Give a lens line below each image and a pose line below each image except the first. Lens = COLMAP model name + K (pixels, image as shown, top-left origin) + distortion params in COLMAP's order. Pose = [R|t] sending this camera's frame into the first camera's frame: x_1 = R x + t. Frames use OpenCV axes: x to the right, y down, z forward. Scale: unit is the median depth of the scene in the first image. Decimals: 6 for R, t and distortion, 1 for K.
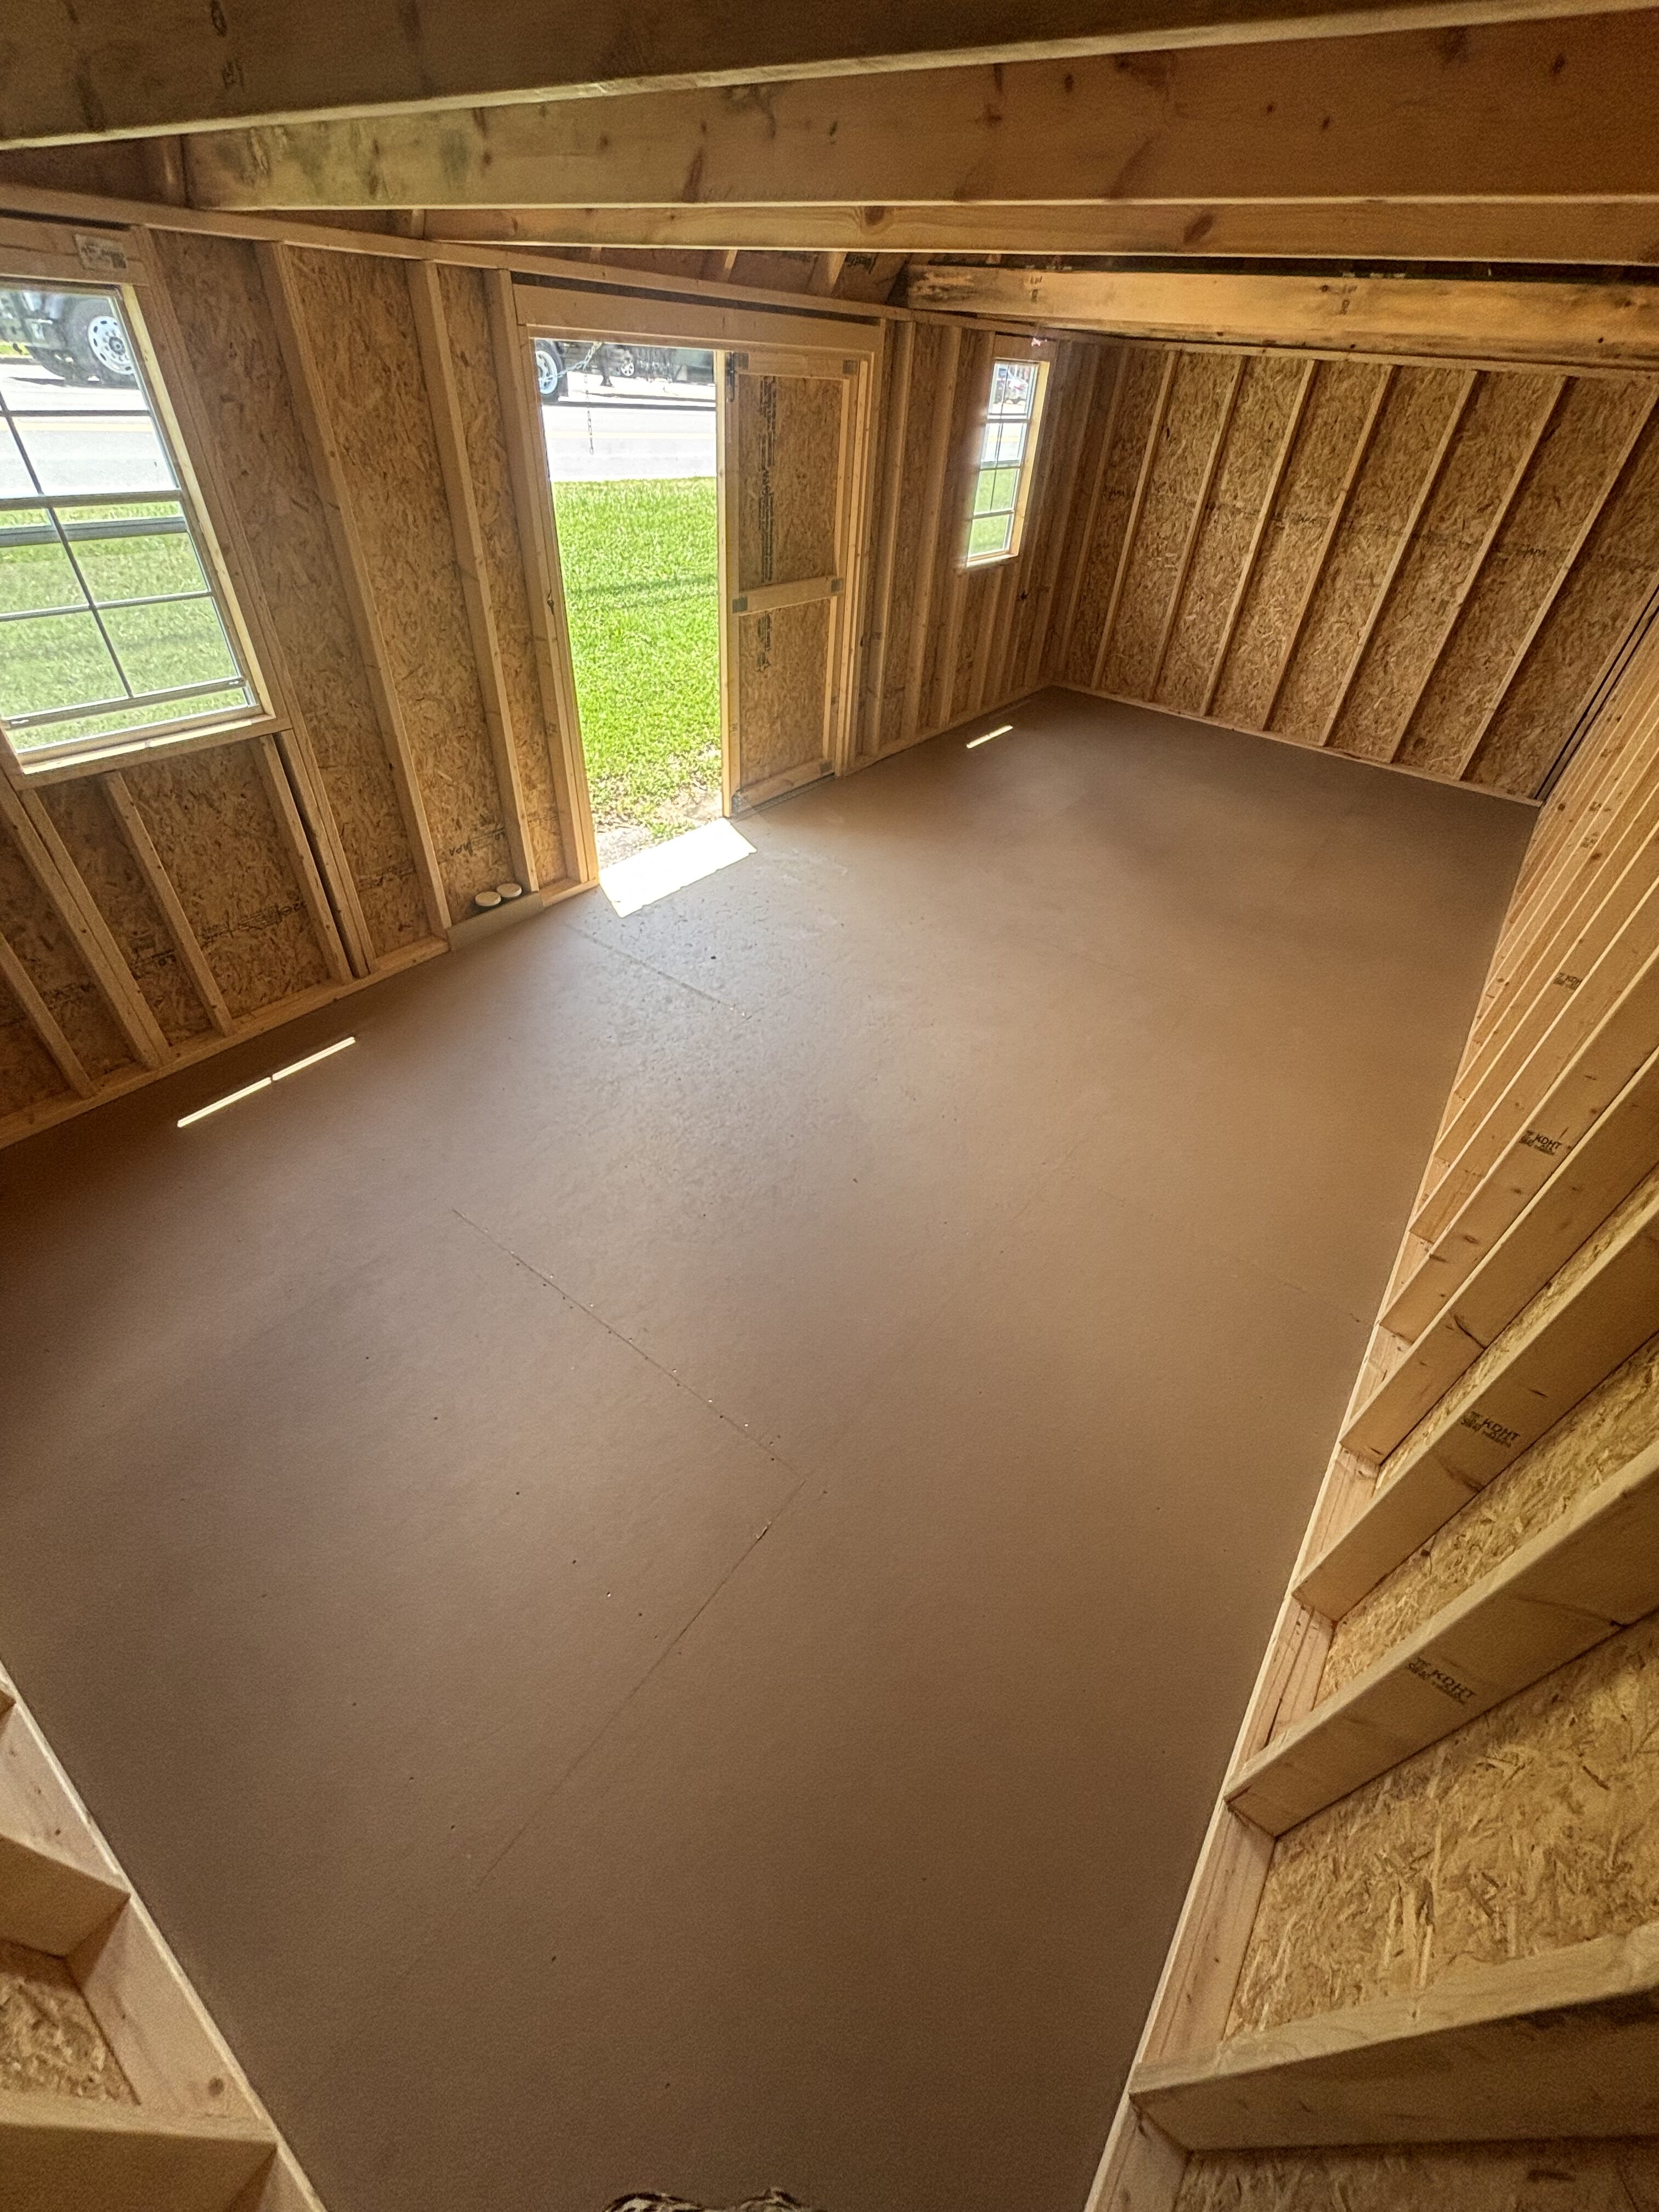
lens RADIAL K [[894.1, 0, 825.8], [0, 894.1, 1106.0], [0, 0, 1]] dist [0.001587, 0.002003]
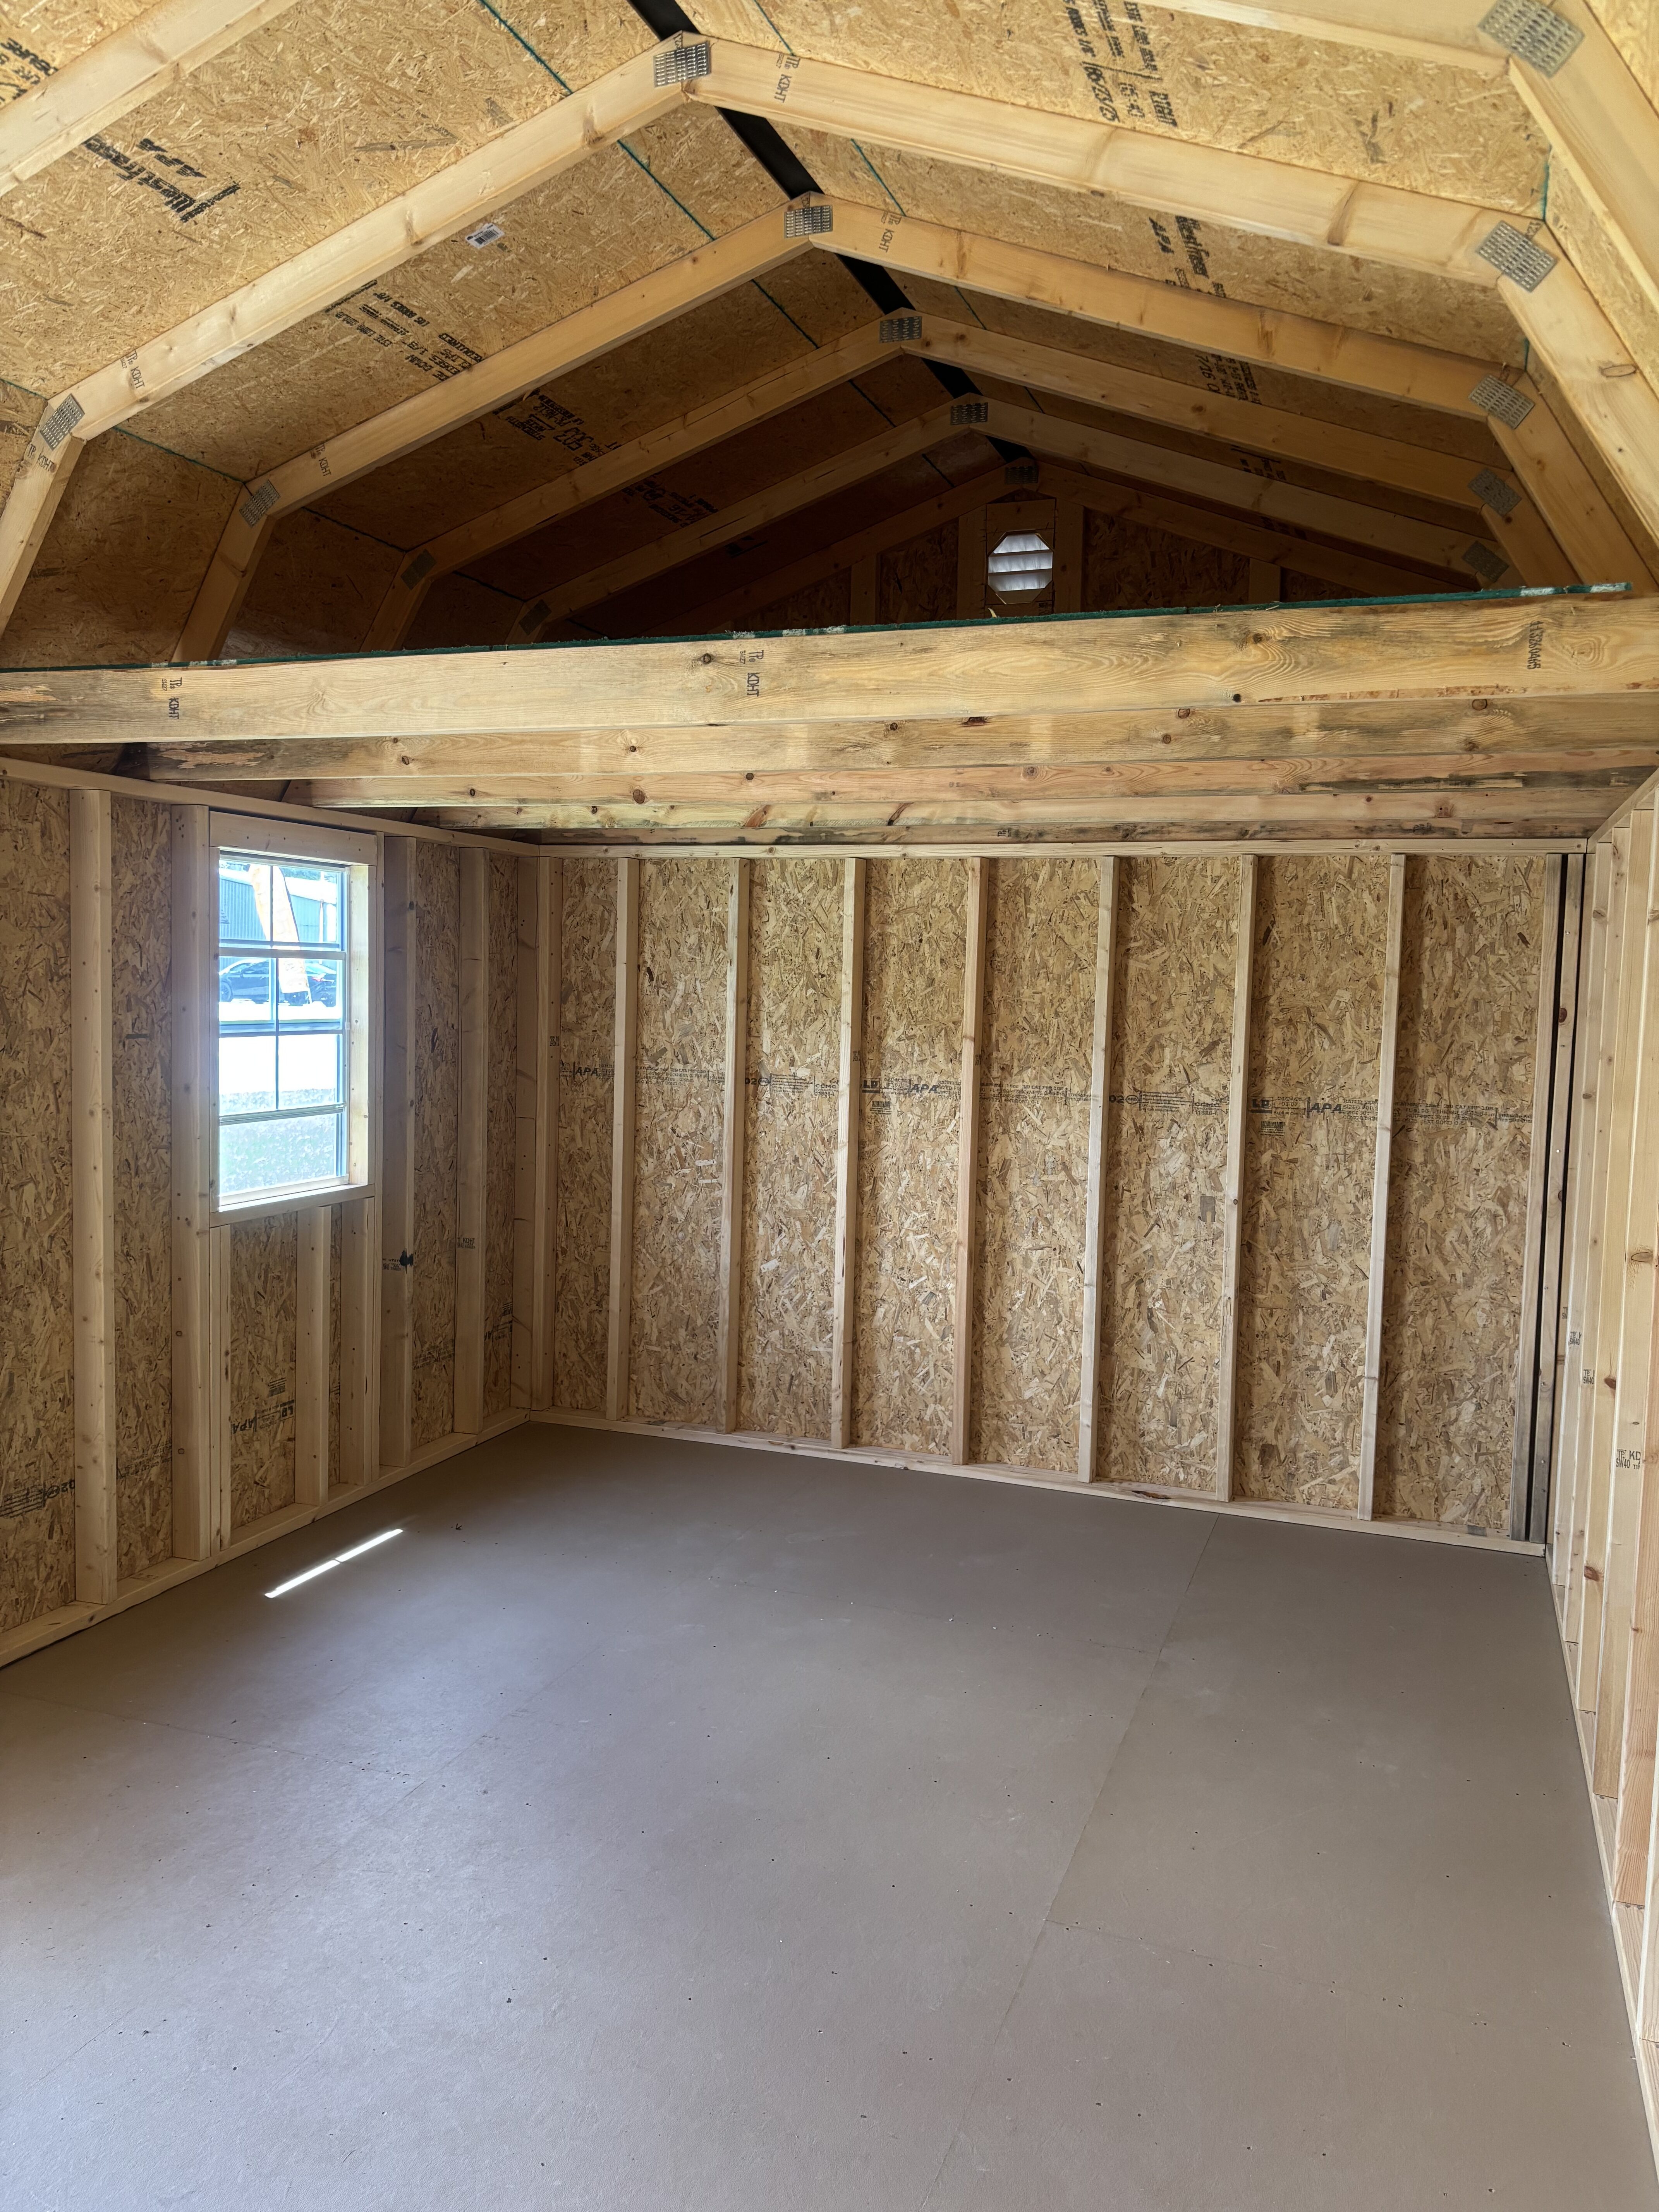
lens RADIAL K [[1671.3, 0, 818.4], [0, 1671.3, 1111.7], [0, 0, 1]] dist [0.047854, -0.019546]
pose [[0.957811, -0.060894, 0.280874, 0.198932], [0.210443, 0.814189, -0.541119, -0.123479], [-0.195733, 0.577398, 0.792654, 0.239820]]
